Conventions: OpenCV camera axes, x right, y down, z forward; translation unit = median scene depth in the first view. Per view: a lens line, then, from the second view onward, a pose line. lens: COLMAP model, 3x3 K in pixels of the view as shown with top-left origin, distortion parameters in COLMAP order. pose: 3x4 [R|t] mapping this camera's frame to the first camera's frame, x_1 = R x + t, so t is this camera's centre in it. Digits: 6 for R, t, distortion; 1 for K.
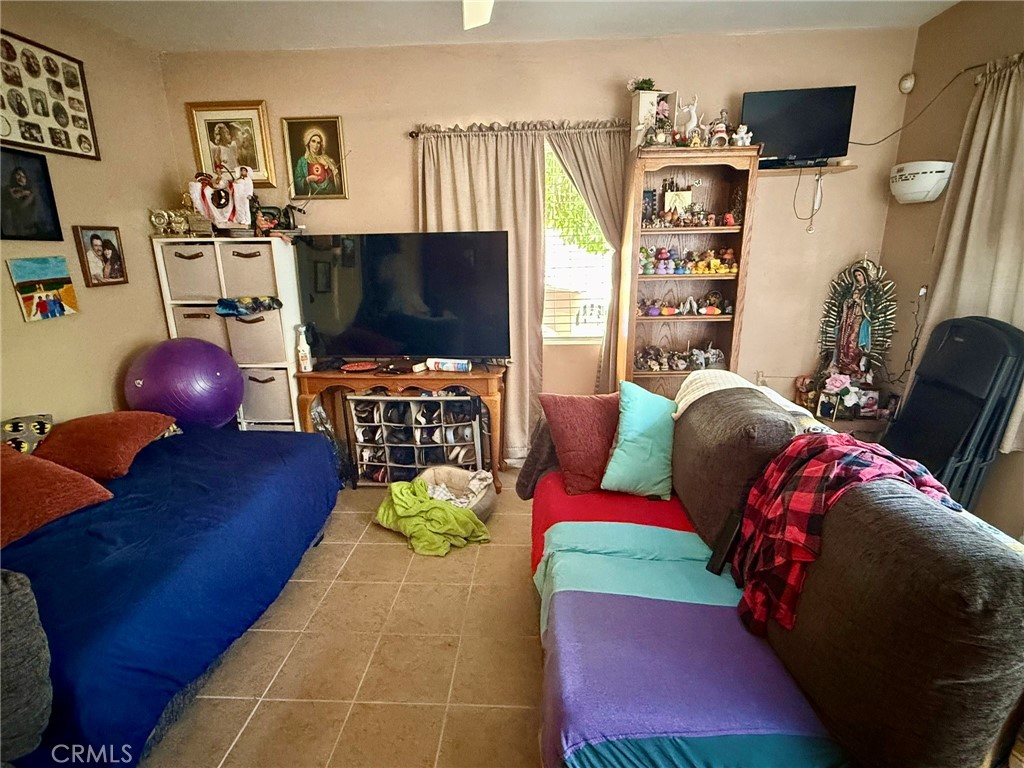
lens RADIAL K [[508.8, 0, 510.0], [0, 508.8, 386.9], [0, 0, 1]] dist [0.004401, 0.000042]
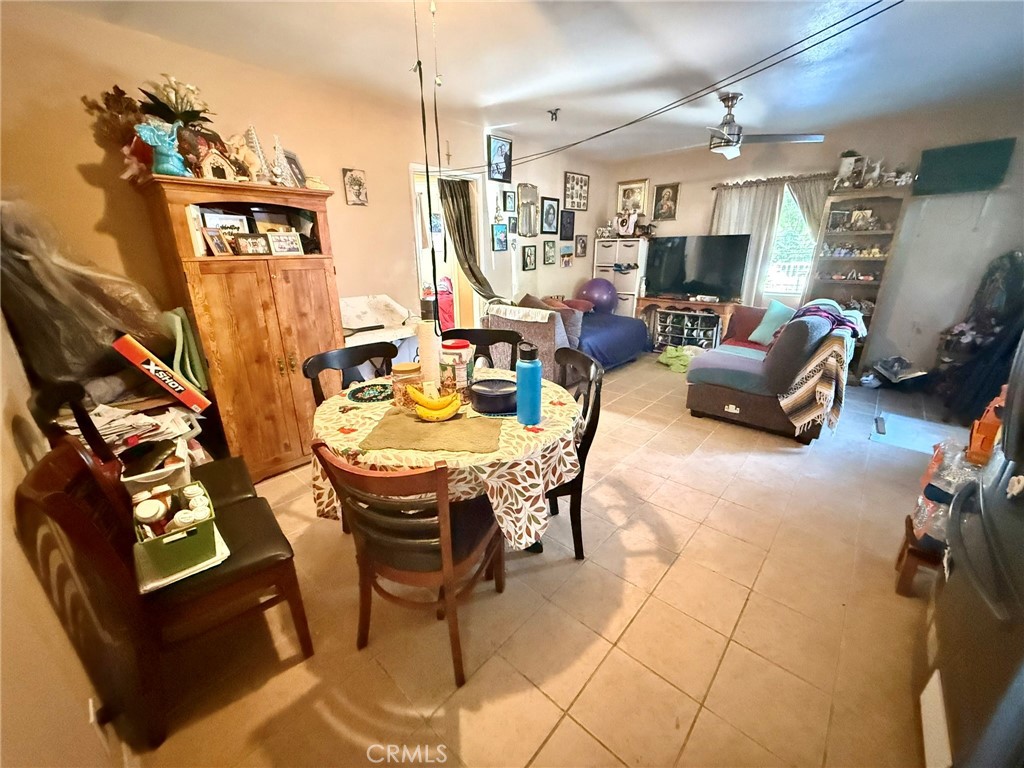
lens RADIAL K [[404.7, 0, 509.8], [0, 404.7, 385.8], [0, 0, 1]] dist [-0.001232, -0.000243]
pose [[0.772458, 0.210204, -0.599268, 0.339417], [-0.166656, 0.977657, 0.128111, 0.238771], [0.612808, 0.000911, 0.790231, -0.864922]]
